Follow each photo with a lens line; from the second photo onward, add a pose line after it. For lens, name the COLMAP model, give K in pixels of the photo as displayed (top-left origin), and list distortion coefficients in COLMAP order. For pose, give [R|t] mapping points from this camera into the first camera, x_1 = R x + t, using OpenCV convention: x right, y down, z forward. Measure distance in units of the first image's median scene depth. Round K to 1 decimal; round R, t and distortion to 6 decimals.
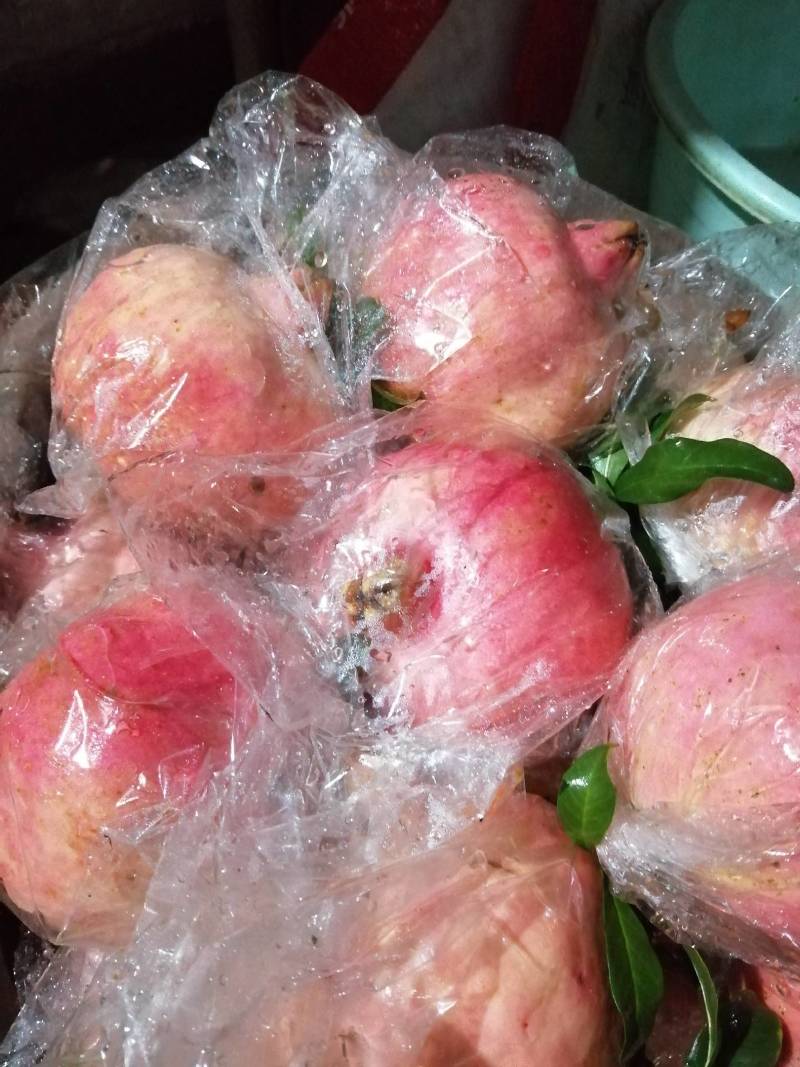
lens RADIAL K [[849.3, 0, 392.5], [0, 849.3, 536.1], [0, 0, 1]] dist [-0.008403, -0.005804]
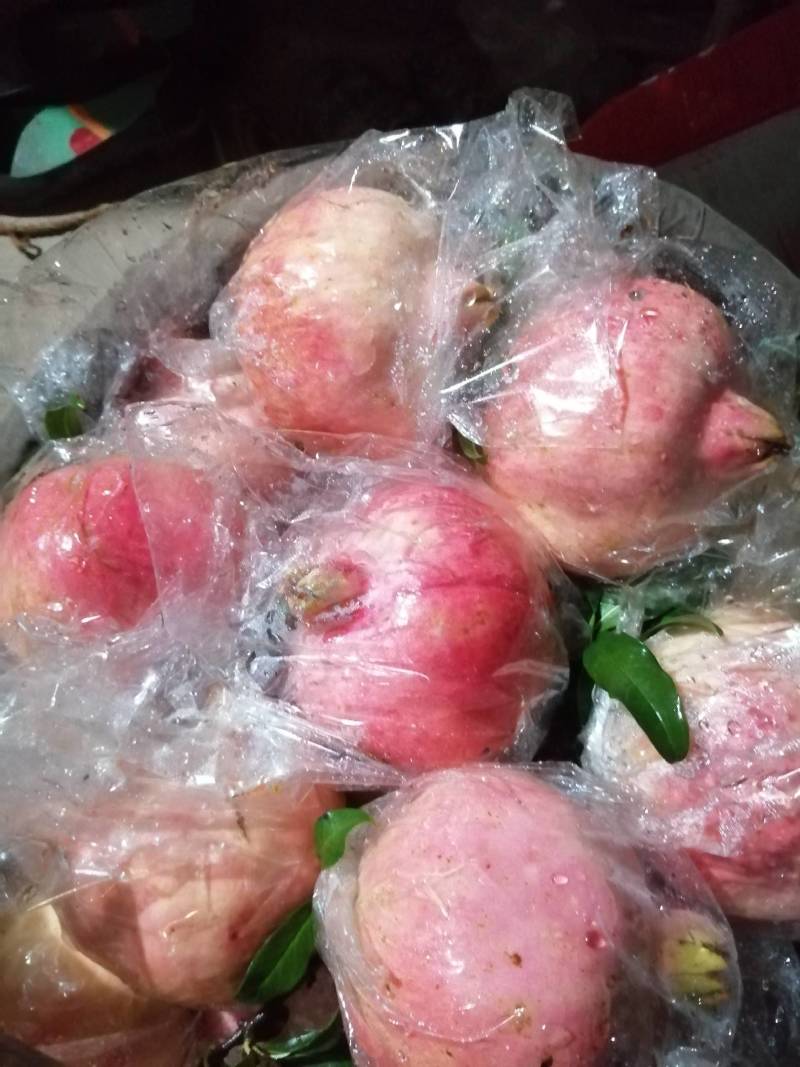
lens RADIAL K [[849.3, 0, 392.5], [0, 849.3, 536.1], [0, 0, 1]] dist [-0.008403, -0.005804]
pose [[0.765321, 0.601119, -0.230086, 0.265743], [-0.538321, 0.793748, 0.283151, -0.348242], [0.352838, -0.092841, 0.931067, -0.034626]]
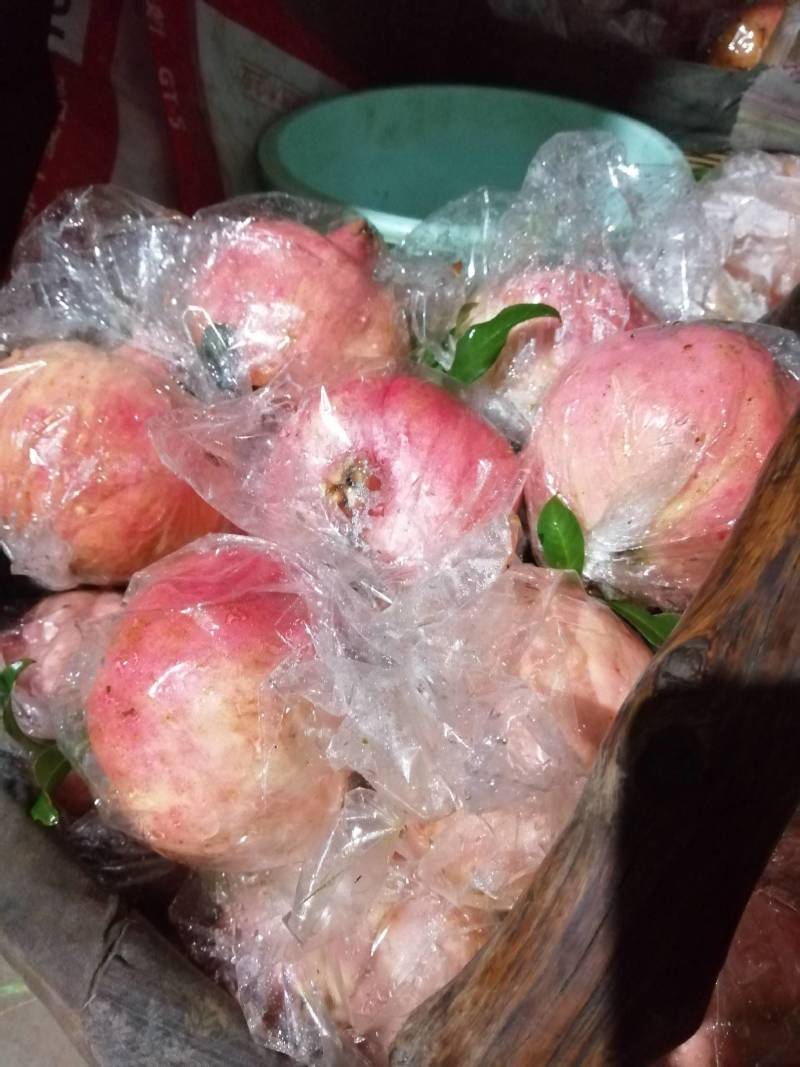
lens RADIAL K [[849.3, 0, 392.5], [0, 849.3, 536.1], [0, 0, 1]] dist [-0.008403, -0.005804]
pose [[0.850590, -0.404022, 0.336545, -0.395600], [0.465633, 0.876090, -0.125106, 0.310853], [-0.244298, 0.263120, 0.933320, -0.162247]]
